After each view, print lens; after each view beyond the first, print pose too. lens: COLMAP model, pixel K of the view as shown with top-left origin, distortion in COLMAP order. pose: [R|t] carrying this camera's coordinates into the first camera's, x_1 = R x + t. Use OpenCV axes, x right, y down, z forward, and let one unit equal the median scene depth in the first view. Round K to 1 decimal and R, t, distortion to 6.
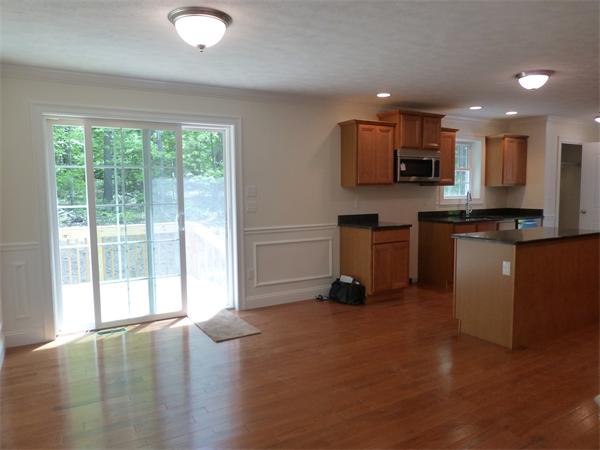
lens RADIAL K [[437.2, 0, 294.9], [0, 437.2, 224.5], [0, 0, 1]] dist [-0.031824, 0.011598]
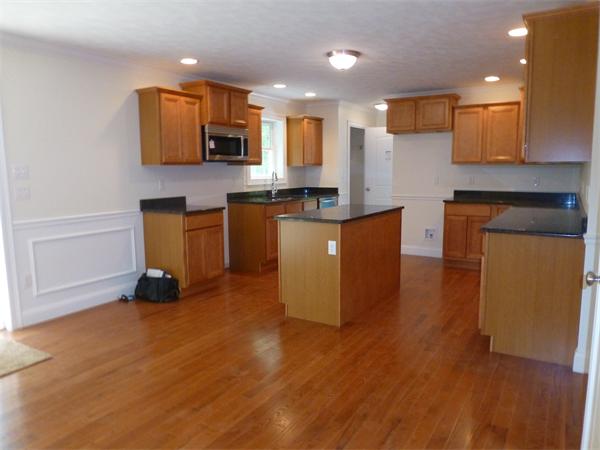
lens RADIAL K [[437.2, 0, 300.1], [0, 437.2, 223.0], [0, 0, 1]] dist [-0.031824, 0.011598]
pose [[0.879379, -0.056947, 0.472705, -0.031560], [0.038977, 0.998099, 0.047733, -0.004182], [-0.474524, -0.023551, 0.879927, 0.108734]]
